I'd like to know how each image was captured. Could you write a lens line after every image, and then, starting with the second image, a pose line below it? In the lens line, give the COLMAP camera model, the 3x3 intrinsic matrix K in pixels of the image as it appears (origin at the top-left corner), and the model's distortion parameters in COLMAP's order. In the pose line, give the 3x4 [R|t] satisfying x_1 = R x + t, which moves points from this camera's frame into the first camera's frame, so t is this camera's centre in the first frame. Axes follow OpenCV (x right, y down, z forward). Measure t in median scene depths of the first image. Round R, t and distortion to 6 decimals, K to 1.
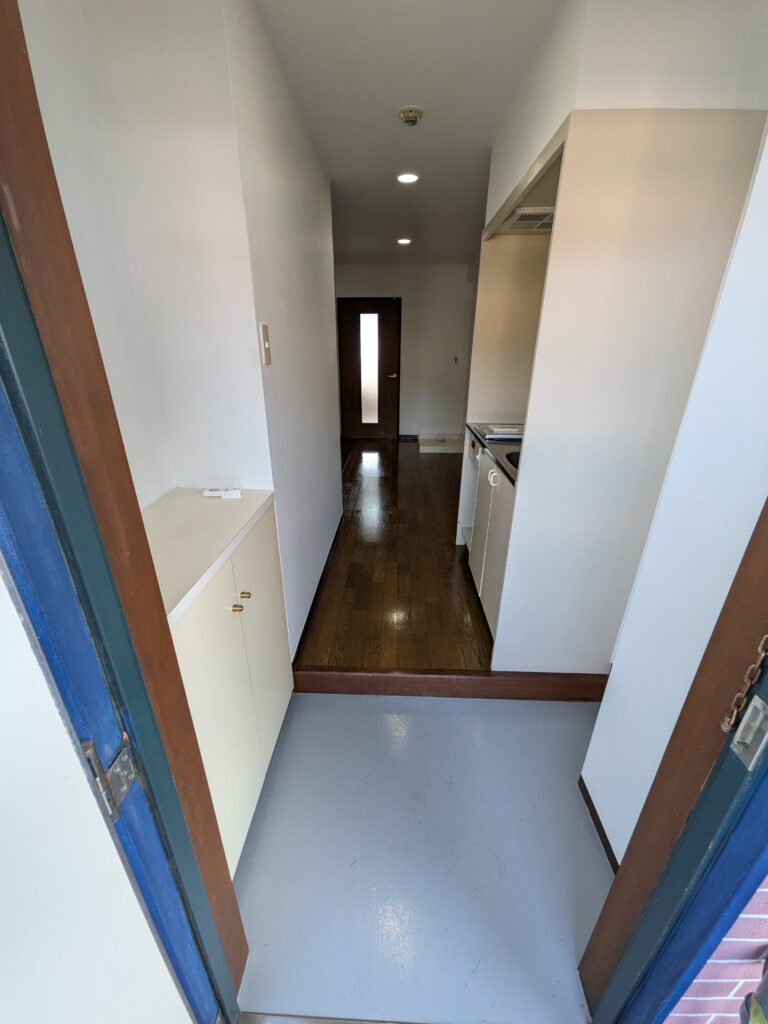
lens RADIAL K [[406.6, 0, 384.0], [0, 406.6, 512.0], [0, 0, 1]] dist [0.000295, -0.000028]
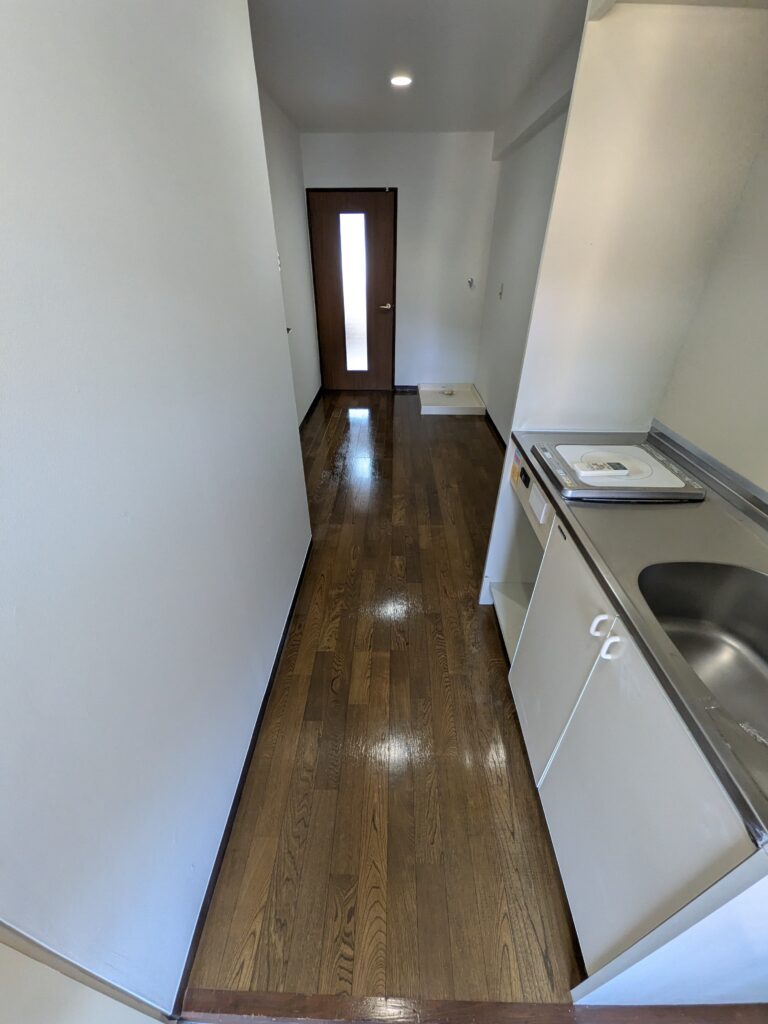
lens RADIAL K [[406.6, 0, 388.9], [0, 406.6, 509.6], [0, 0, 1]] dist [0.001686, 0.000102]
pose [[0.999773, -0.007699, 0.019859, 0.010883], [0.004060, 0.984182, 0.177115, -0.112676], [-0.020909, -0.176995, 0.983990, 0.225052]]
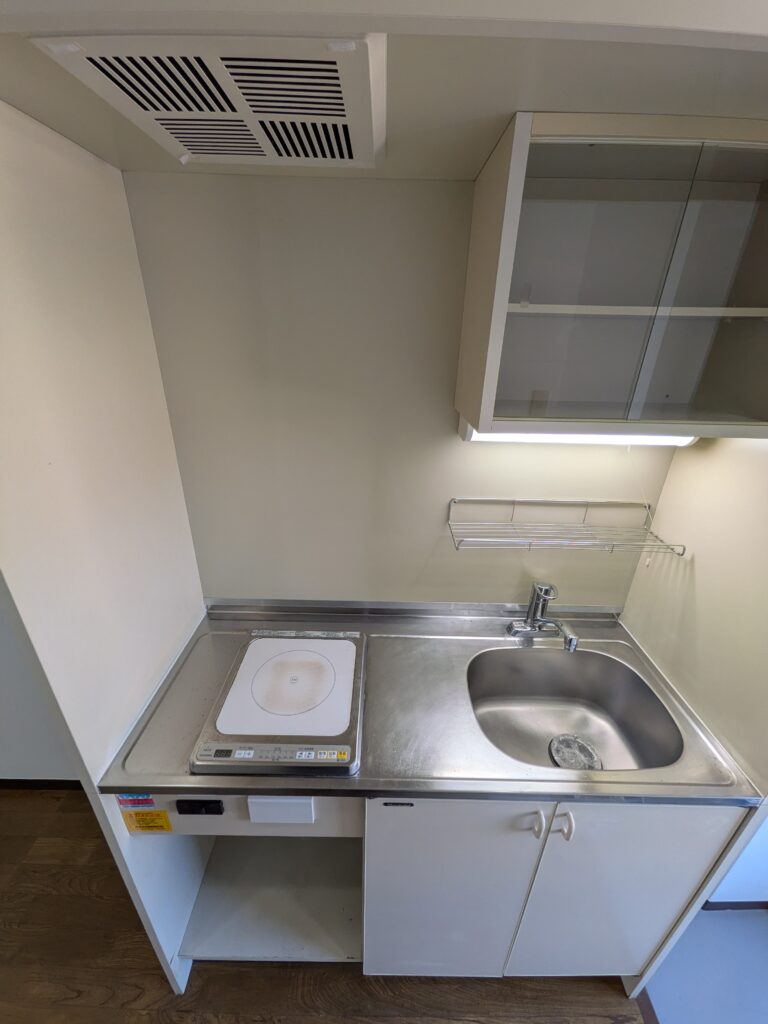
lens RADIAL K [[406.6, 0, 384.0], [0, 406.6, 512.0], [0, 0, 1]] dist [0.000295, -0.000028]
pose [[-0.032385, -0.411754, 0.910720, 0.008877], [0.363660, 0.843887, 0.394469, -0.221985], [-0.930969, 0.343967, 0.122409, 0.376281]]
